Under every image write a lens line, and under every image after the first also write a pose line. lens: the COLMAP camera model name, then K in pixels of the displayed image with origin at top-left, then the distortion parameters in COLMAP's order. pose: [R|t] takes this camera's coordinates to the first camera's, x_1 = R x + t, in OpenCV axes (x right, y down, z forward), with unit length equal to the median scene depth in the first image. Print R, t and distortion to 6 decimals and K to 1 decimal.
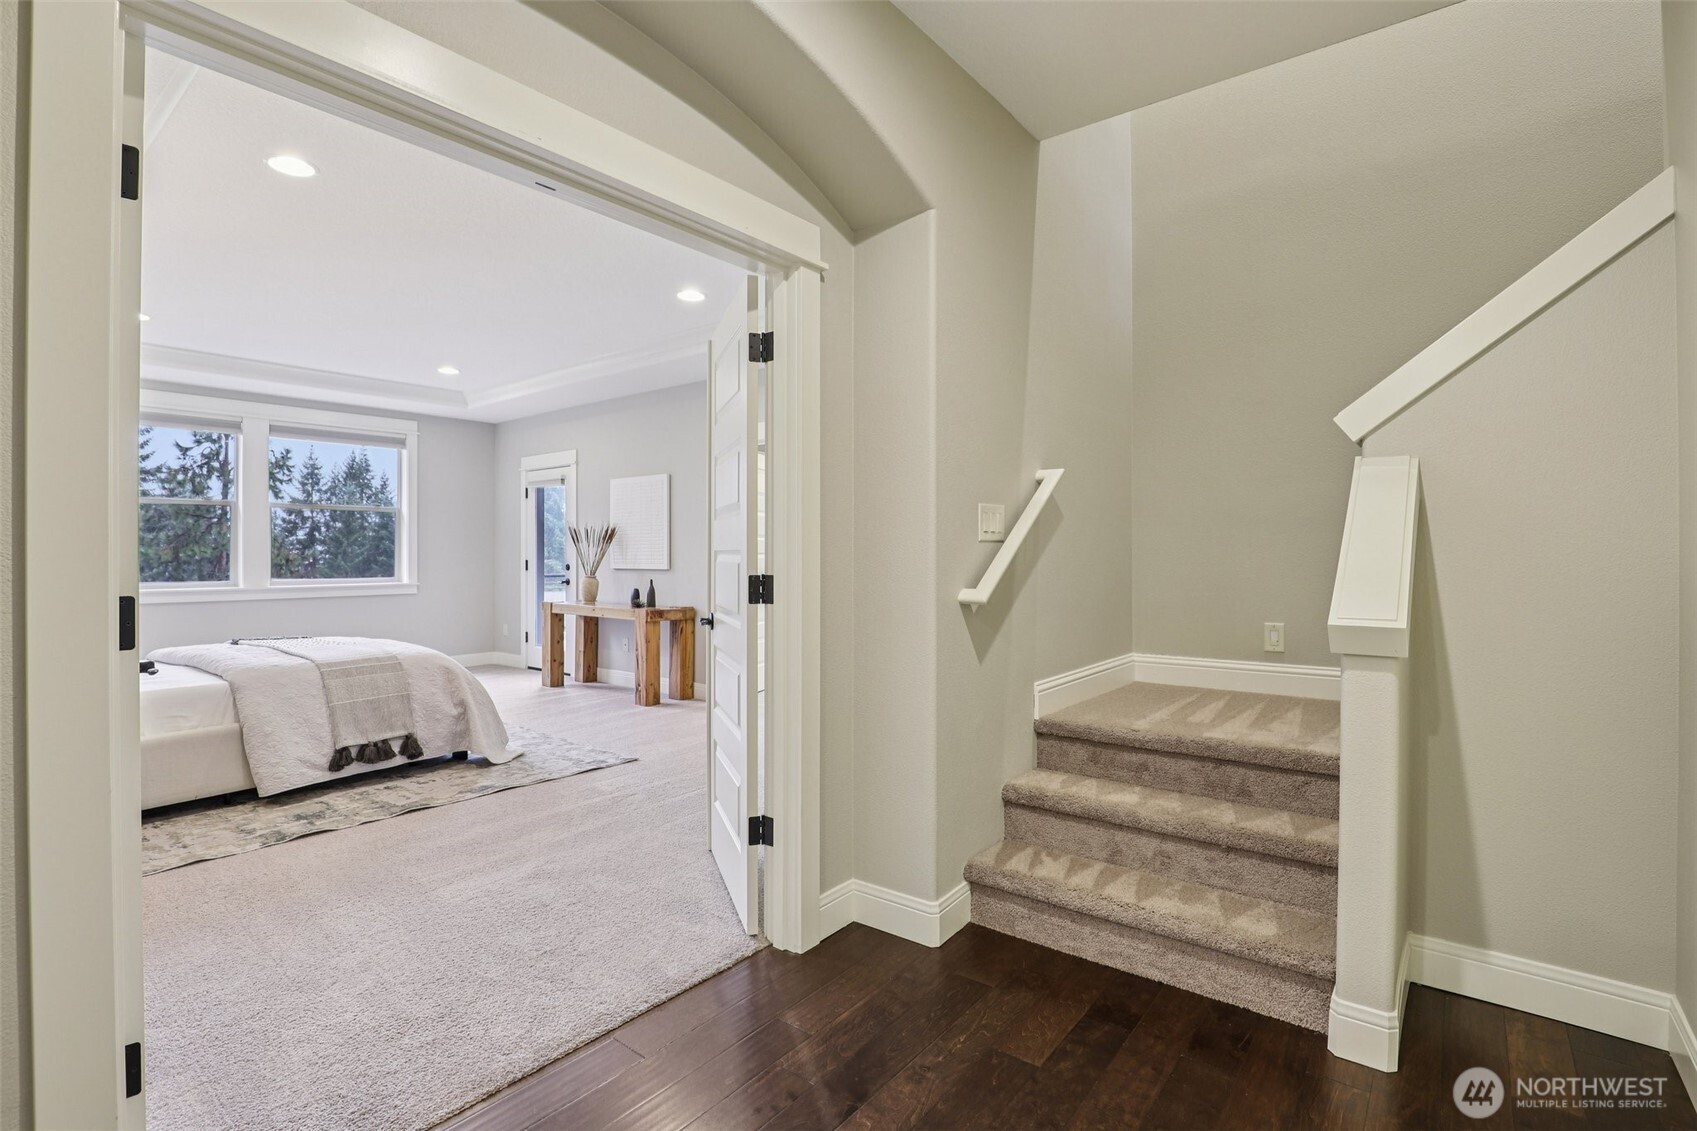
lens RADIAL K [[802.2, 0, 840.9], [0, 802.2, 560.1], [0, 0, 1]] dist [-0.036140, -0.000111]
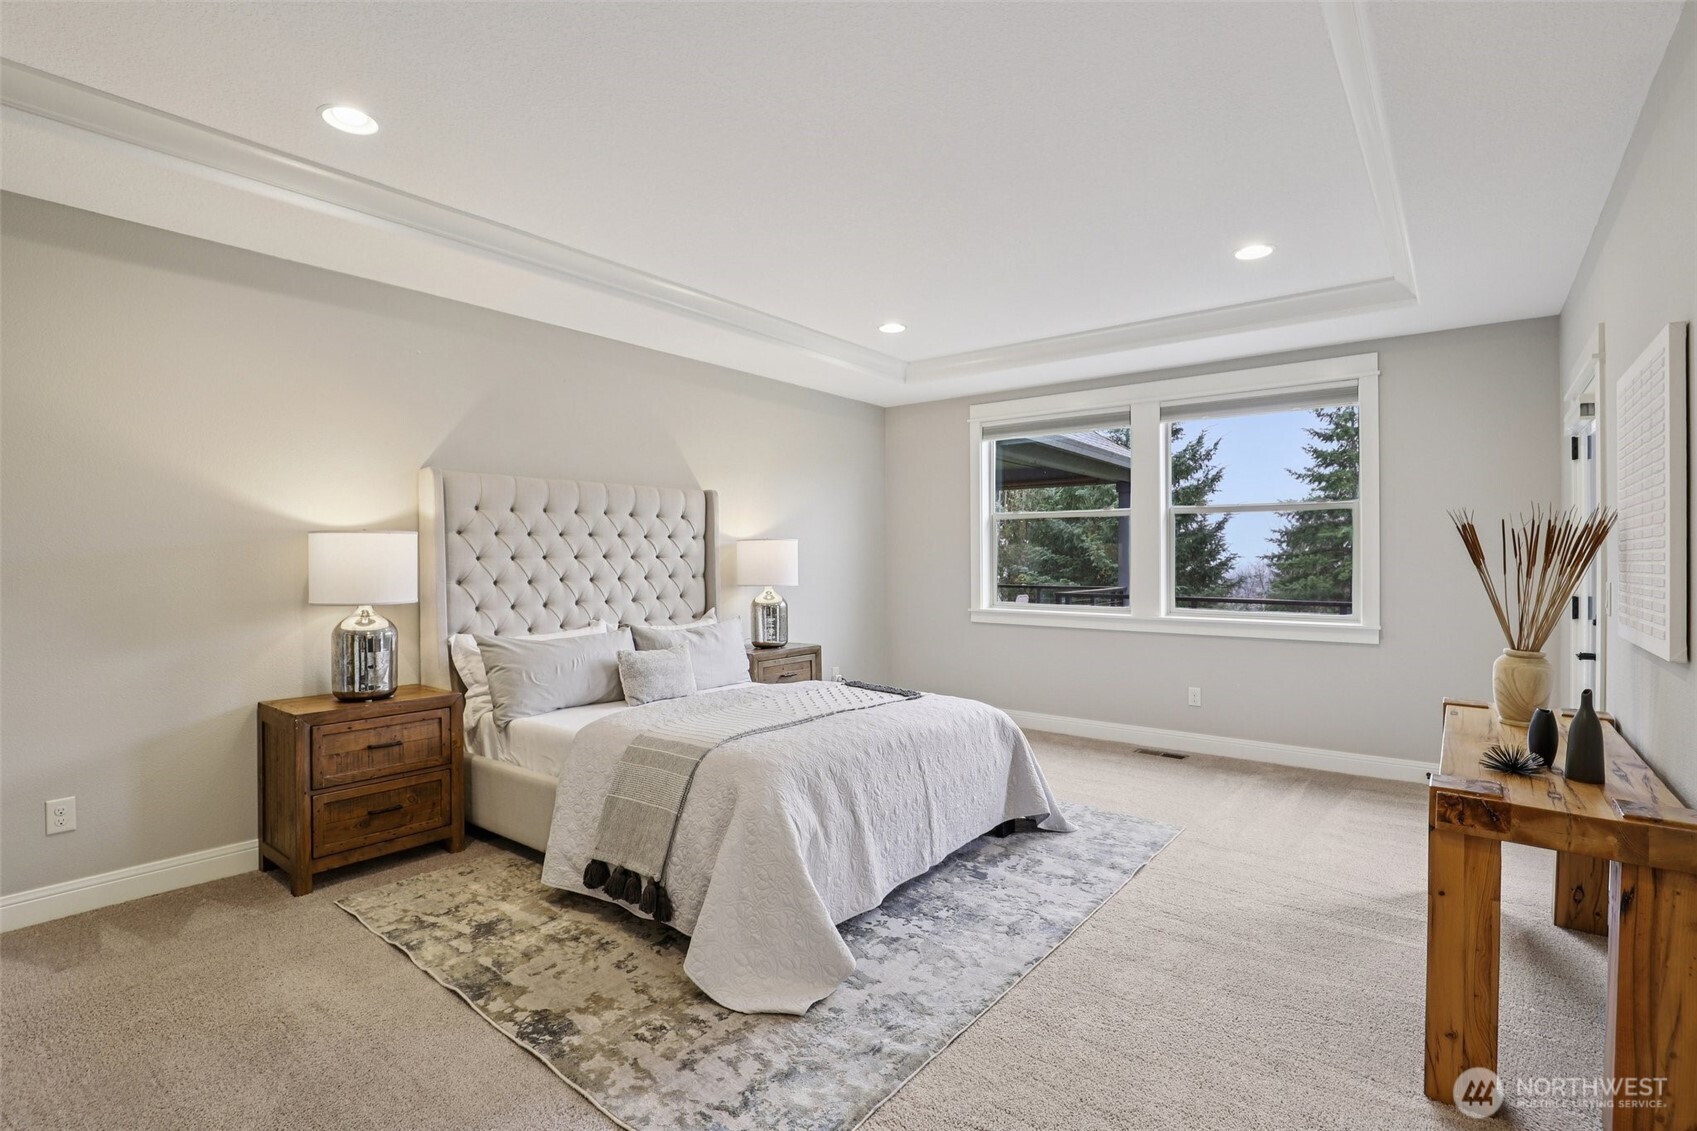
lens RADIAL K [[802.2, 0, 840.9], [0, 802.2, 560.1], [0, 0, 1]] dist [-0.036140, -0.000111]
pose [[-0.002425, -0.001762, -0.999996, 0.080407], [-0.014253, 0.999897, -0.001727, -0.031286], [0.999895, 0.014249, -0.002450, 1.181628]]
